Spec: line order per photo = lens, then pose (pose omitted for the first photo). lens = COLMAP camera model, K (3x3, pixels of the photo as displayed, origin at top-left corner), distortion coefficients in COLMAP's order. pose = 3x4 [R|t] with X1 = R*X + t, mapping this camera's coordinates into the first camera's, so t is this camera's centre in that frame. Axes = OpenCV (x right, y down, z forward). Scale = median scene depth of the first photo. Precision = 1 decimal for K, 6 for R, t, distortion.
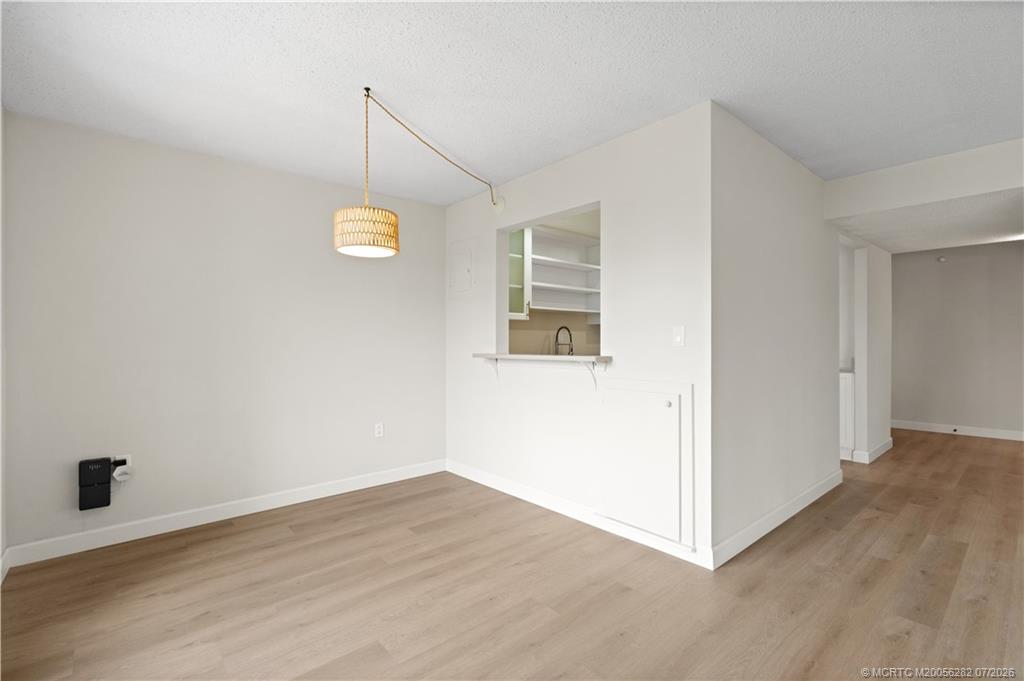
lens RADIAL K [[467.3, 0, 529.6], [0, 467.3, 340.9], [0, 0, 1]] dist [-0.009659, 0.001007]
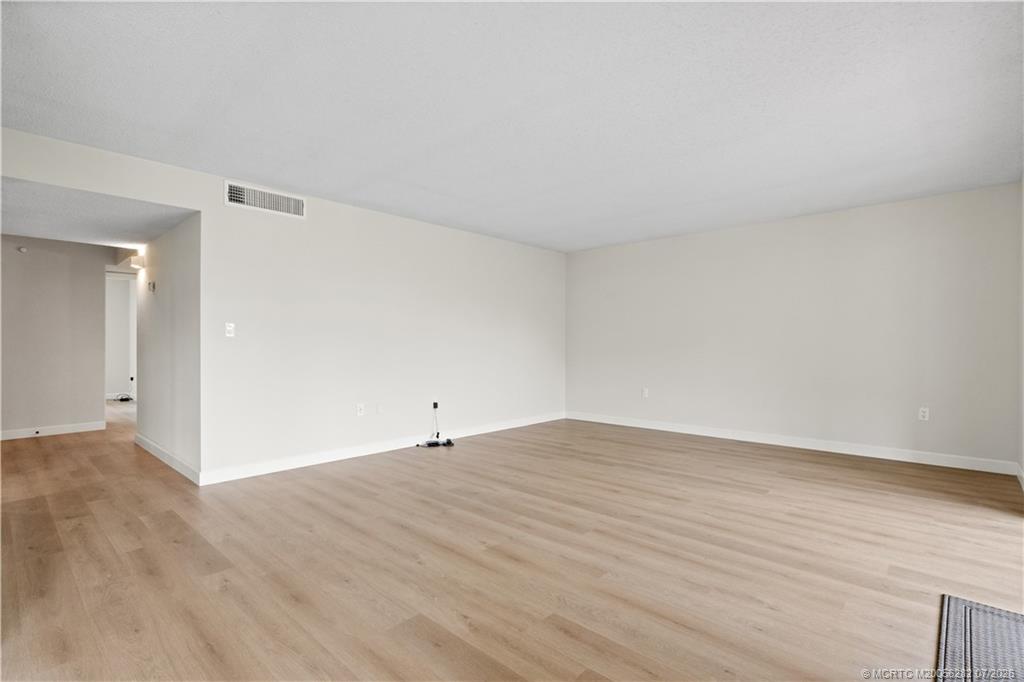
lens RADIAL K [[467.3, 0, 514.1], [0, 467.3, 343.0], [0, 0, 1]] dist [-0.009659, 0.001007]
pose [[-0.088650, 0.002241, 0.996060, -0.292543], [0.001347, 0.999997, -0.002130, 0.034213], [-0.996062, 0.001152, -0.088653, 0.290116]]
